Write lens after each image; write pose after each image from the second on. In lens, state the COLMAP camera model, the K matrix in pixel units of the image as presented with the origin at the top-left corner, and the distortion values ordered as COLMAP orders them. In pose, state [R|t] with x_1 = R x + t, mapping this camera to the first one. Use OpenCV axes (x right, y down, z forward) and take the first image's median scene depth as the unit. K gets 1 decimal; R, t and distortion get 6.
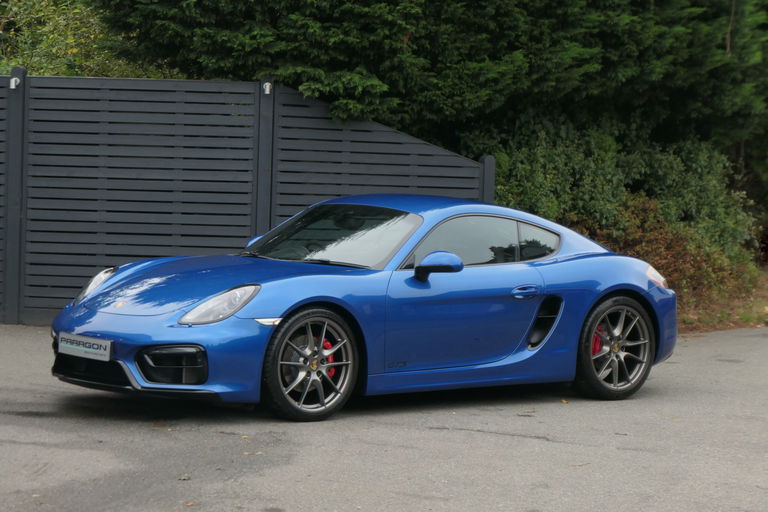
lens RADIAL K [[2330.2, 0, 386.0], [0, 2330.2, 254.4], [0, 0, 1]] dist [-0.108391, 0.000000]
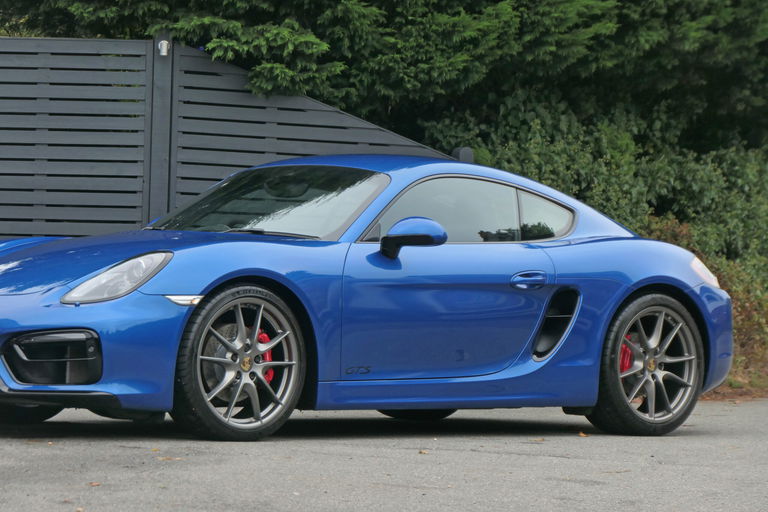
lens RADIAL K [[3231.8, 0, 417.4], [0, 3231.8, 296.0], [0, 0, 1]] dist [-0.122723, 0.000000]
pose [[0.999056, -0.004224, 0.043235, -0.015242], [0.006393, 0.998721, -0.050160, 0.056571], [-0.042968, 0.050389, 0.997805, -0.009295]]
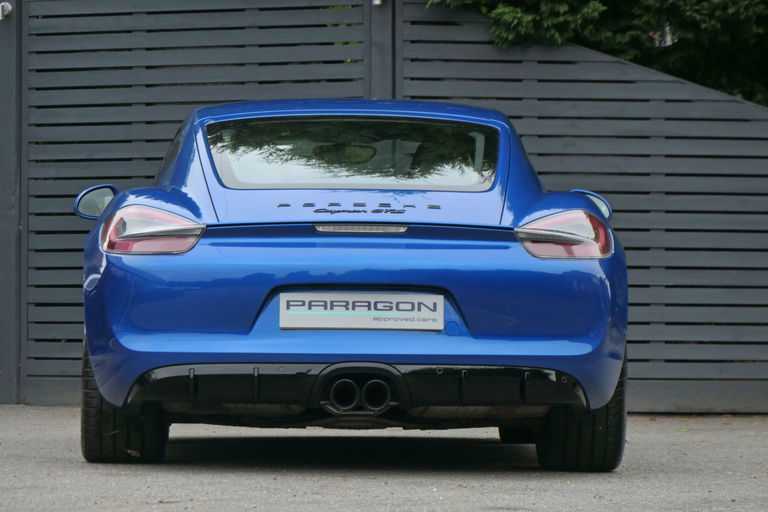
lens RADIAL K [[4882.1, 0, 388.9], [0, 4882.1, 259.7], [0, 0, 1]] dist [-0.787341, 0.000000]
pose [[0.926939, -0.036377, -0.373445, 0.406714], [0.009039, 0.997165, -0.074696, 0.087679], [0.375104, 0.065862, 0.924640, -0.144998]]
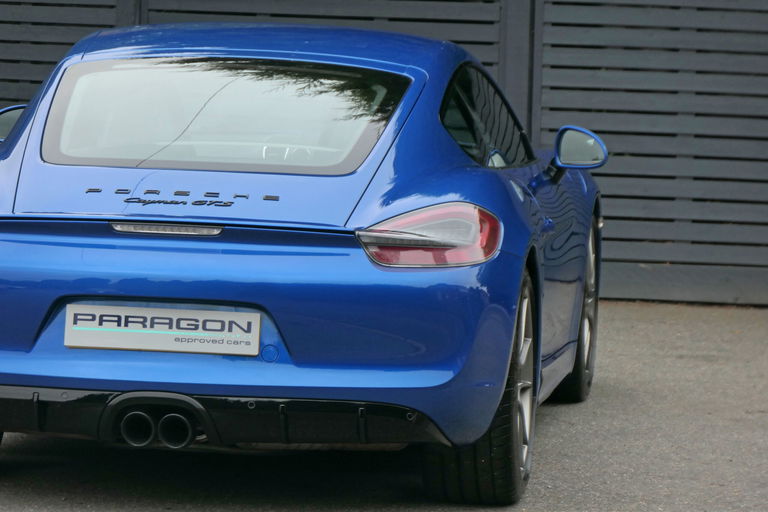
lens RADIAL K [[4882.1, 0, 381.2], [0, 4882.1, 256.8], [0, 0, 1]] dist [-0.787341, 0.000000]
pose [[0.856666, 0.026264, -0.515203, 0.475887], [-0.022749, 0.999655, 0.013134, 0.012182], [0.515370, 0.000469, 0.856967, 0.051631]]
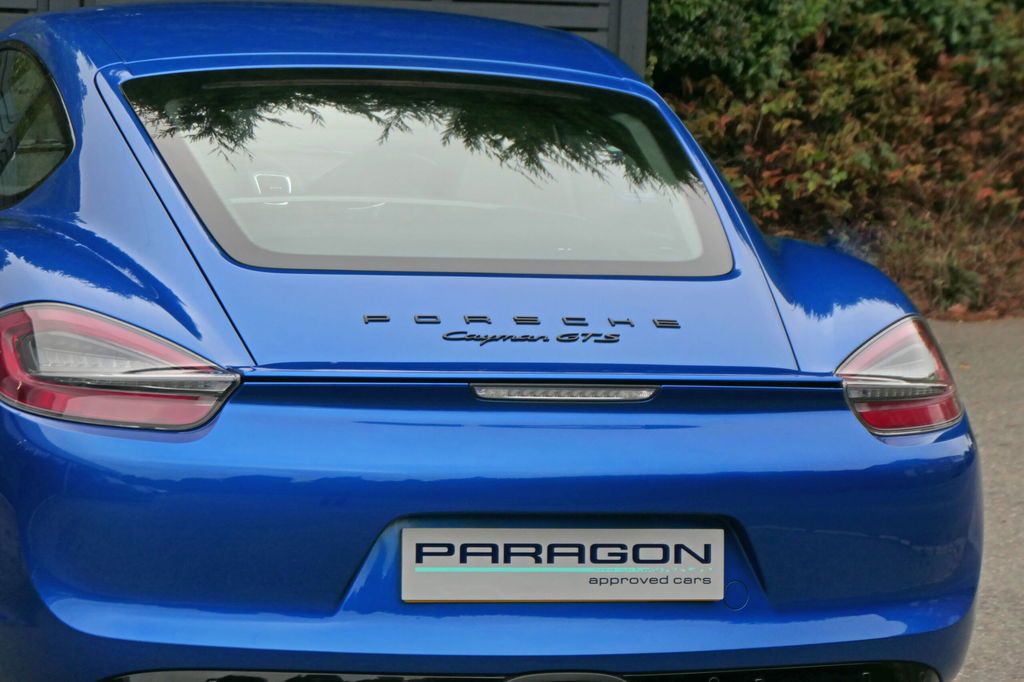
lens RADIAL K [[3831.6, 0, 512.7], [0, 3831.6, 342.0], [0, 0, 1]] dist [-0.181508, 0.000000]
pose [[0.989721, 0.028273, -0.140186, 0.123804], [-0.017715, 0.996950, 0.076002, -0.010919], [0.141908, -0.072738, 0.987204, 0.321452]]
